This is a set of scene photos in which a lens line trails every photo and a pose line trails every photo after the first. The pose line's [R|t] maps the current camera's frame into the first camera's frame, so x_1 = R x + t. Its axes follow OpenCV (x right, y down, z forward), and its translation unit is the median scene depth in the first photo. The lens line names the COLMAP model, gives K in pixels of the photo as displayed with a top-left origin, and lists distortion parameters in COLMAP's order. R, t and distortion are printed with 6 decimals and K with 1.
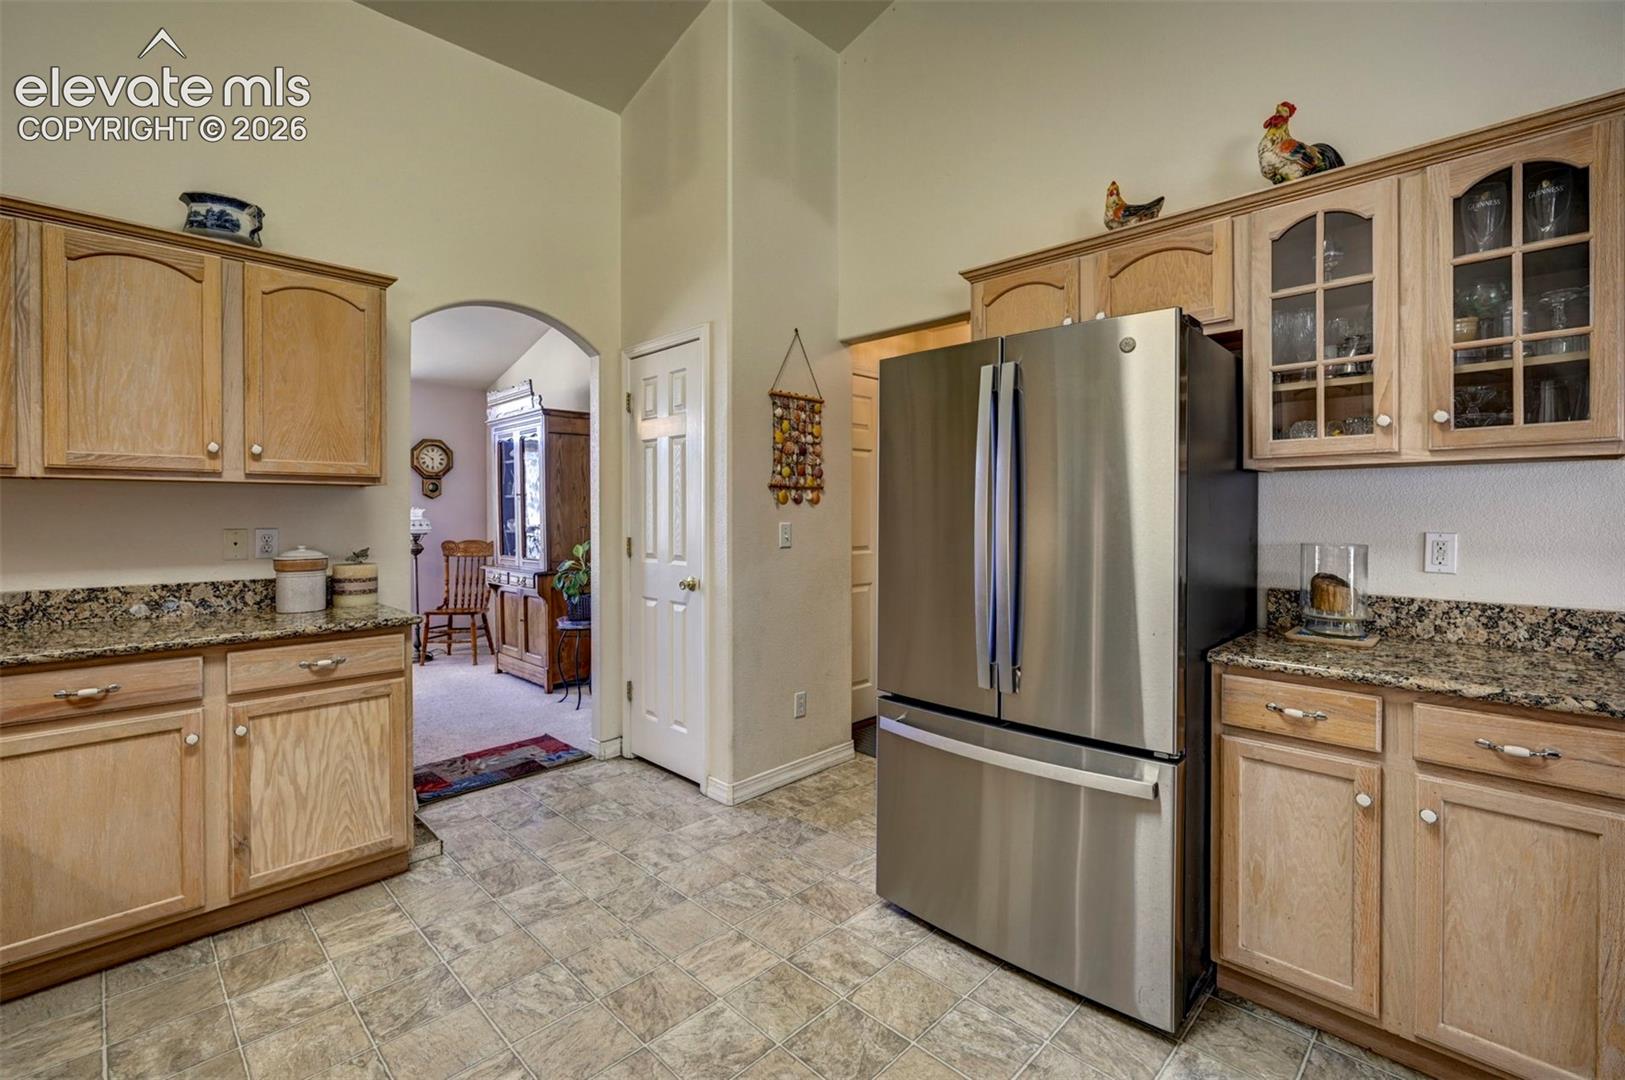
lens RADIAL K [[715.6, 0, 826.1], [0, 715.6, 518.4], [0, 0, 1]] dist [0.001725, -0.001221]
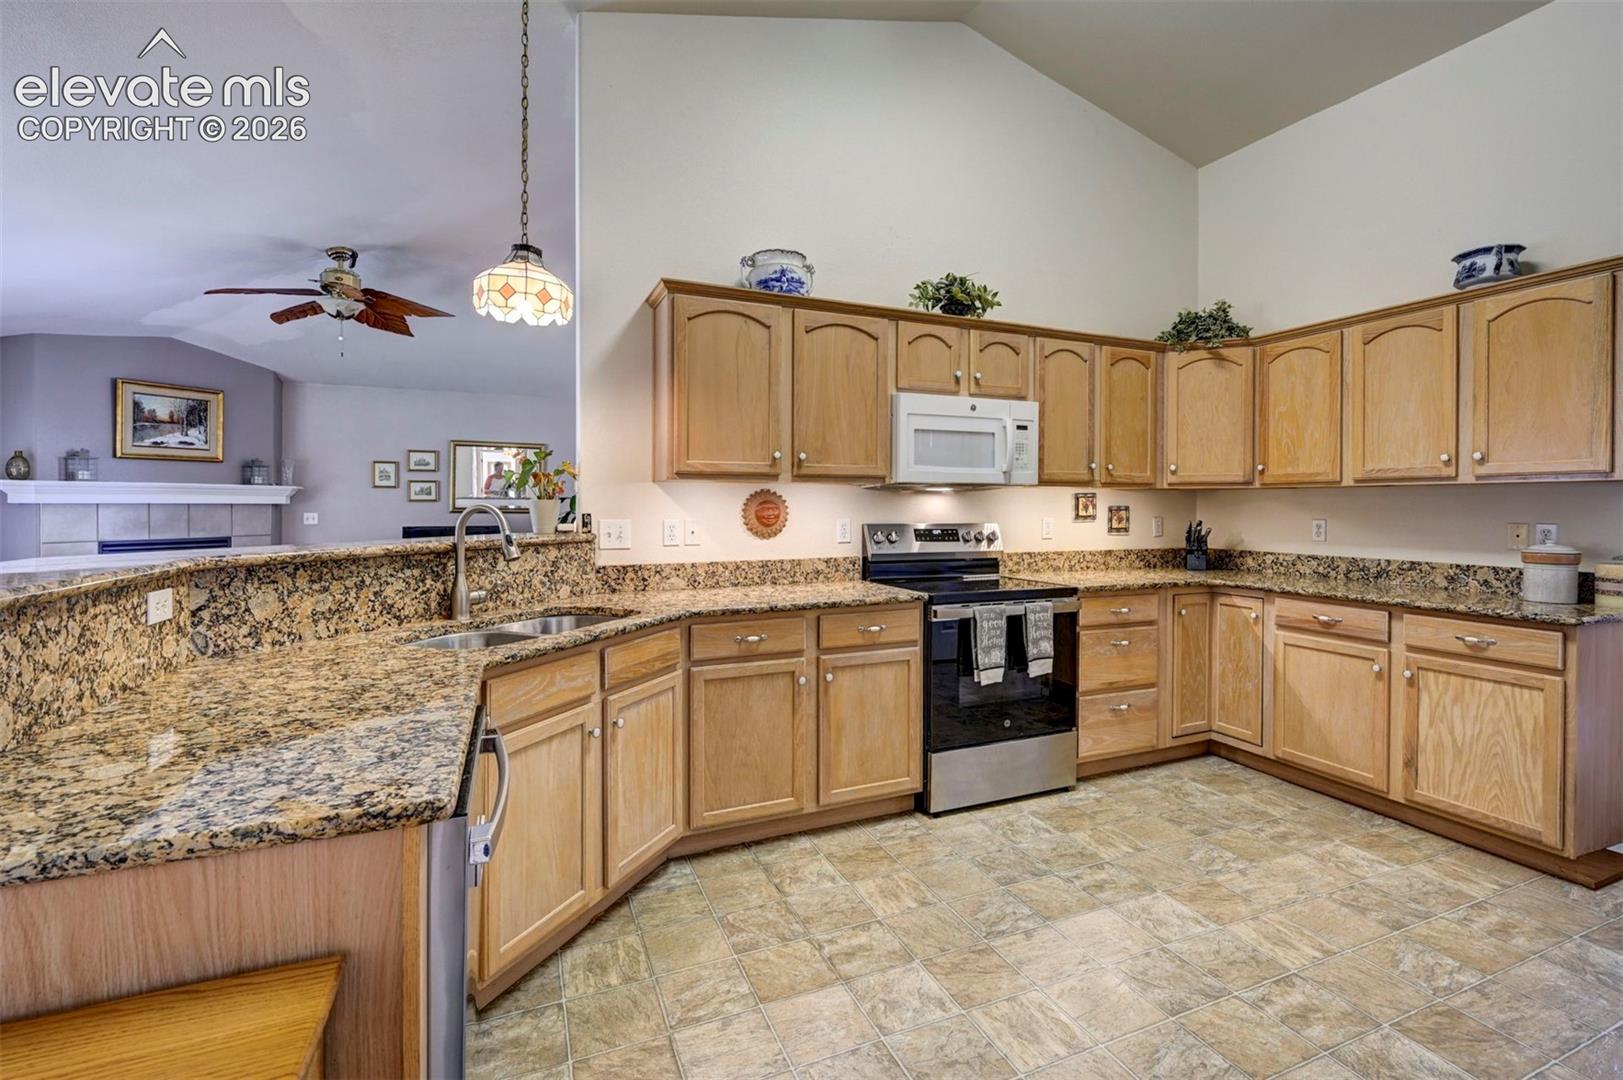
lens RADIAL K [[714.7, 0, 835.5], [0, 714.7, 510.7], [0, 0, 1]] dist [0.001725, -0.001221]
pose [[-0.366148, 0.006221, -0.930536, 0.723617], [-0.011317, 0.999874, 0.011137, -0.005999], [0.930488, 0.014609, -0.366032, 0.456579]]
